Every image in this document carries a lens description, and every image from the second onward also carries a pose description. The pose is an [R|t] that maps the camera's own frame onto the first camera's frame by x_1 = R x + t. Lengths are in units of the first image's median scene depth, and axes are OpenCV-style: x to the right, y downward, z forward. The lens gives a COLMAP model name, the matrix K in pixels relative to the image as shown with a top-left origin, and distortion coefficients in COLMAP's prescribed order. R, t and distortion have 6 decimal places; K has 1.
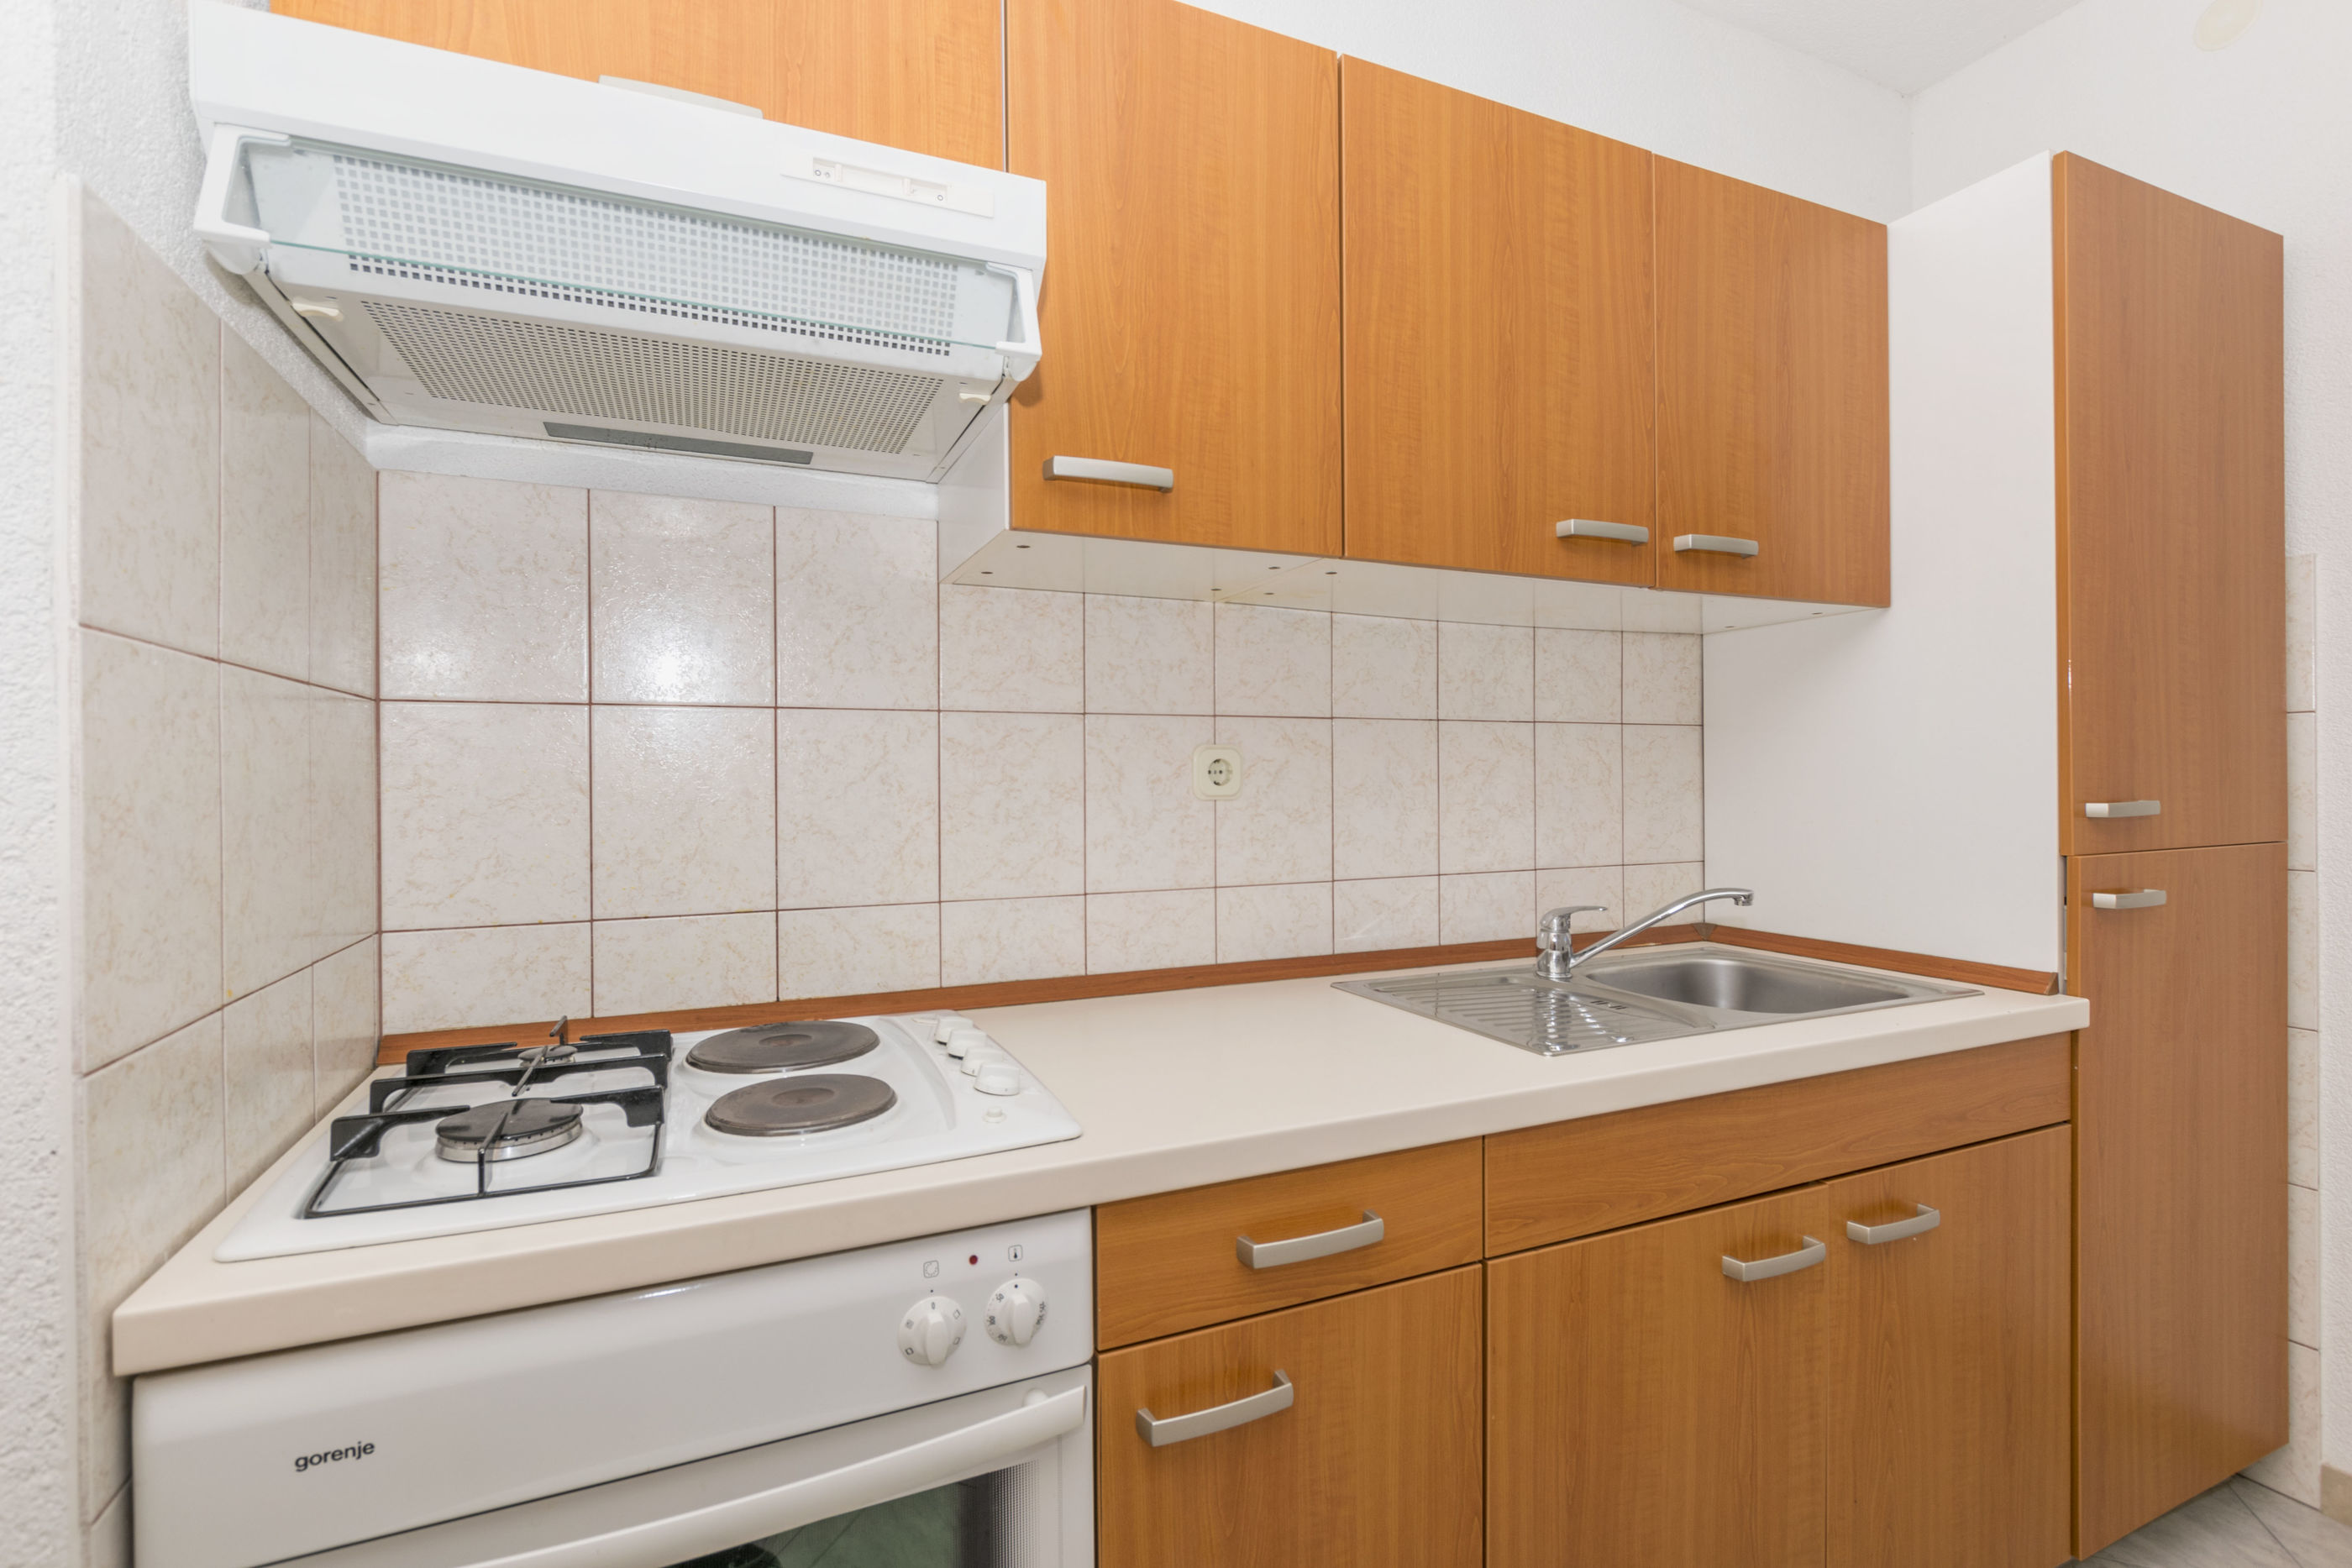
lens RADIAL K [[1081.0, 0, 1180.5], [0, 1081.0, 767.8], [0, 0, 1]] dist [0.000629, -0.000082]
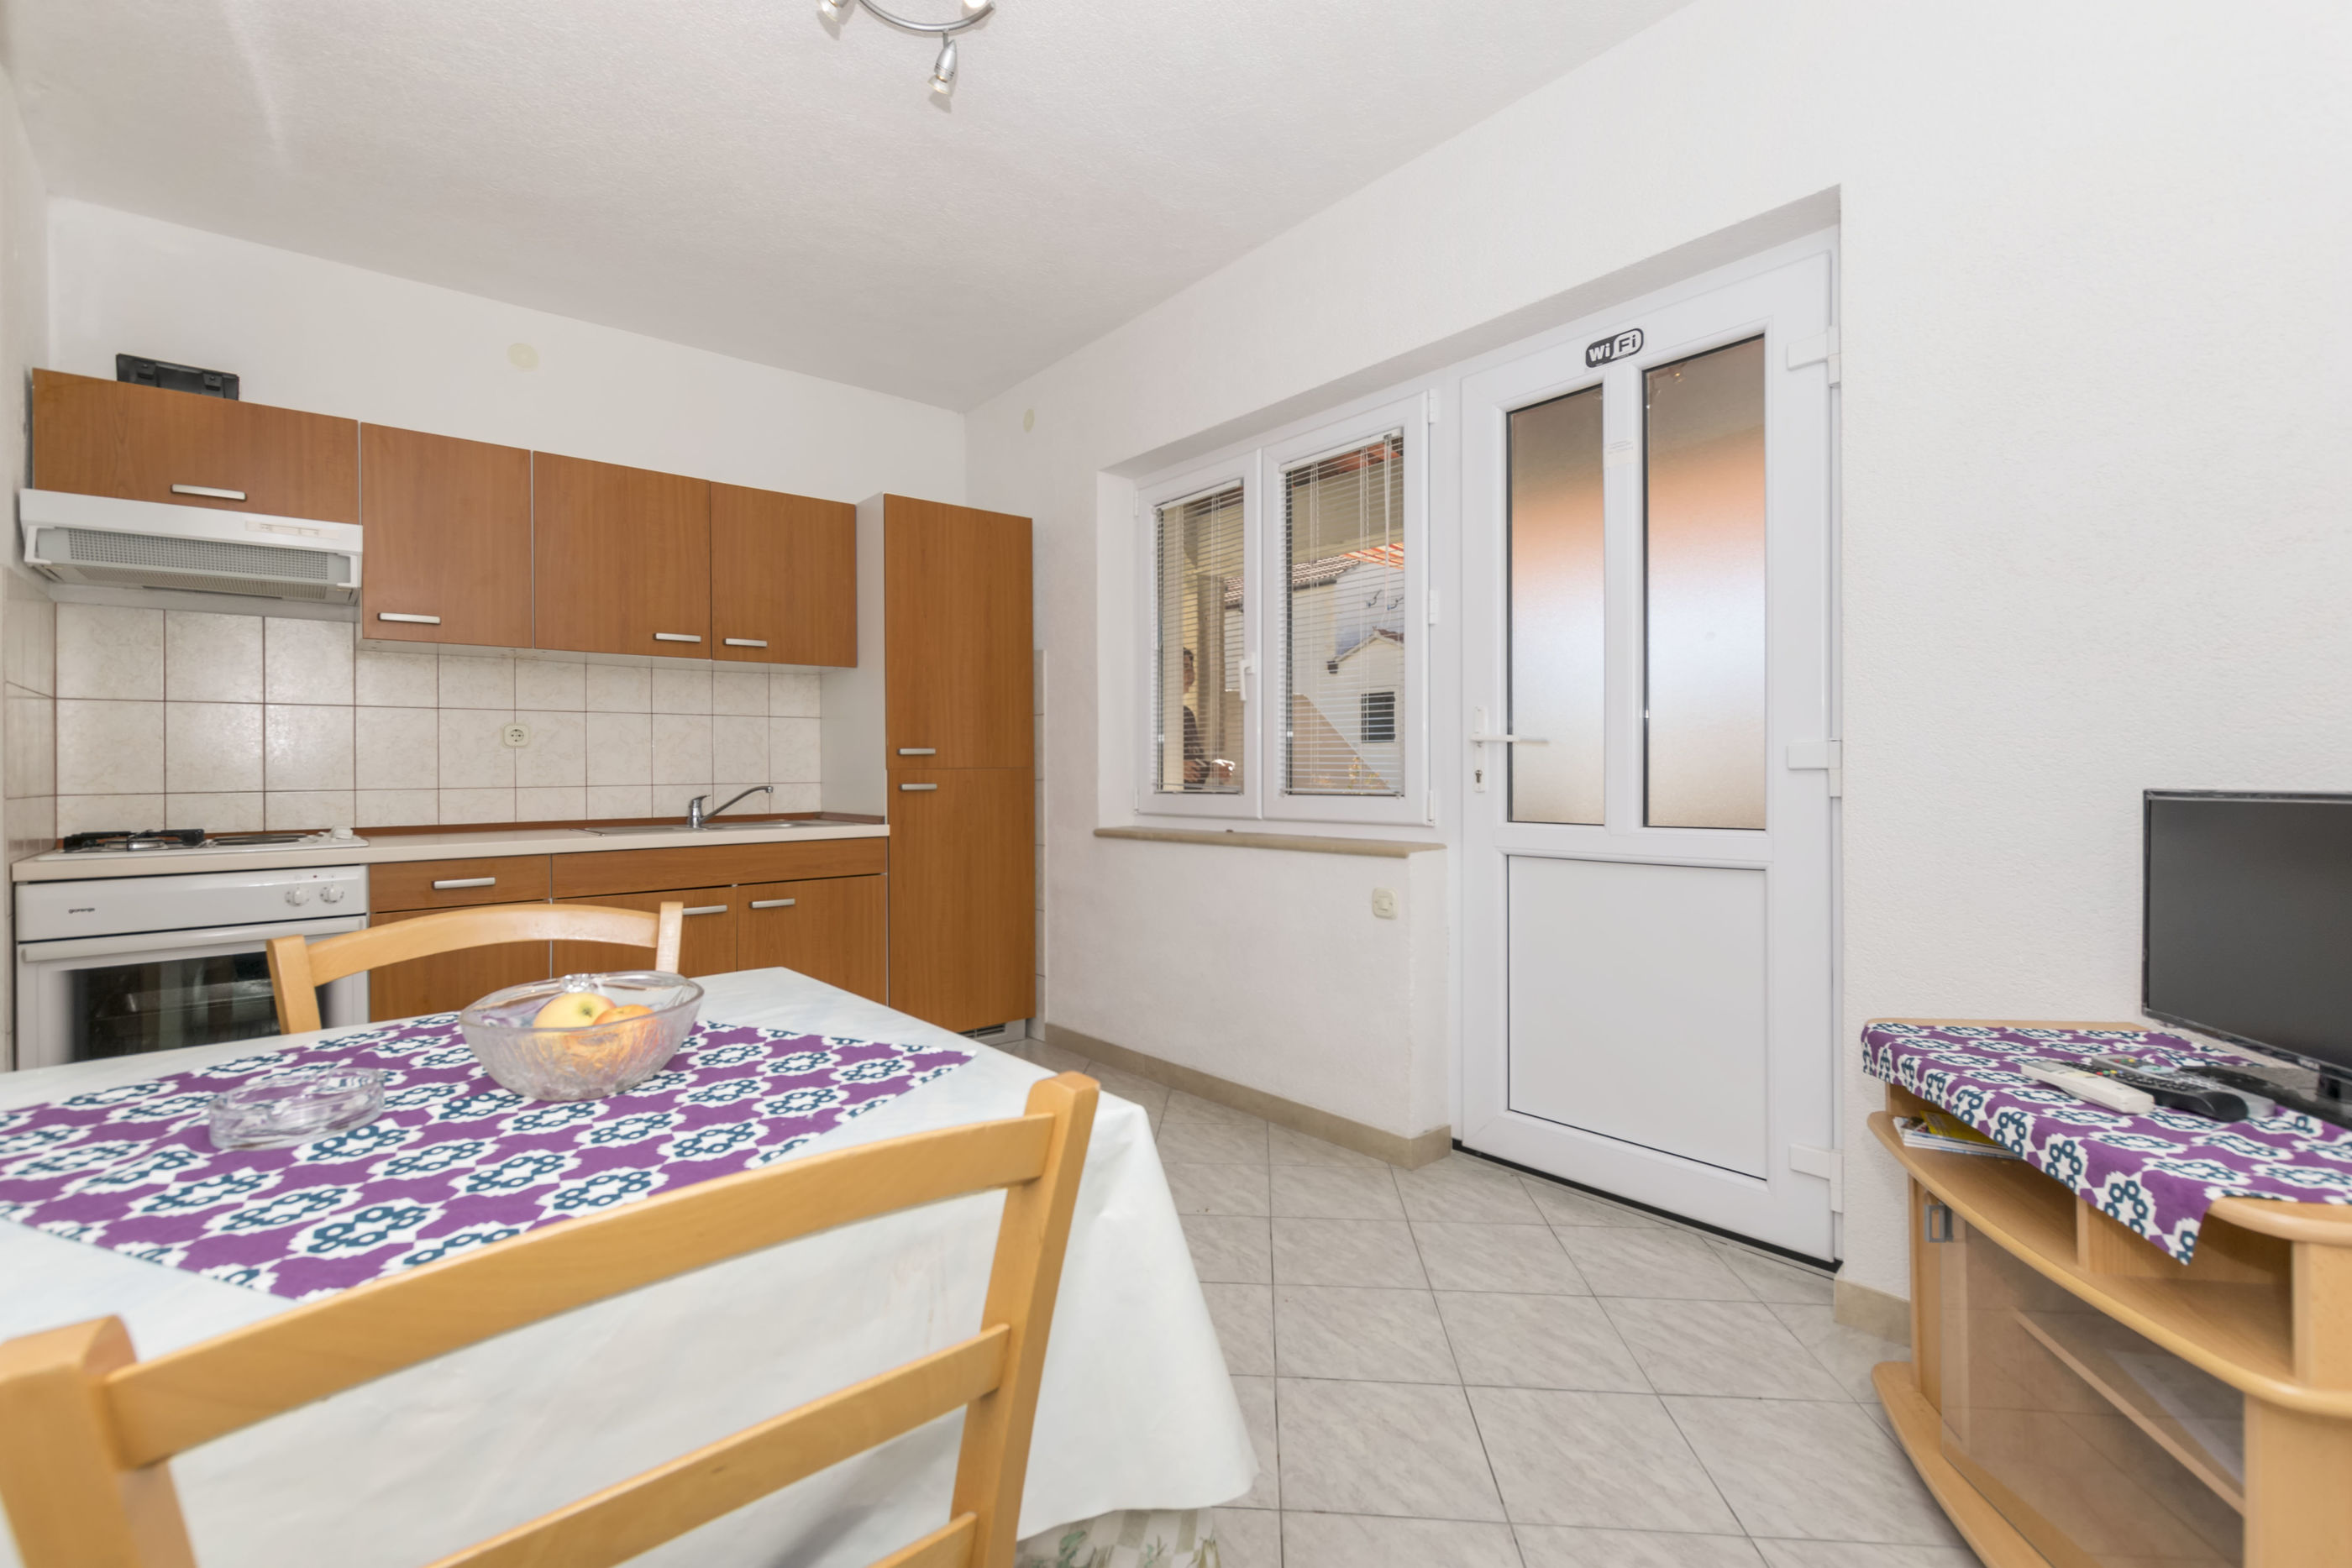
lens RADIAL K [[1019.9, 0, 1171.8], [0, 1019.9, 757.6], [0, 0, 1]] dist [0.009036, -0.000248]
pose [[0.960927, 0.001126, 0.276801, 0.861006], [-0.000440, 0.999997, -0.002539, 0.063172], [-0.276803, 0.002318, 0.960924, -1.615133]]
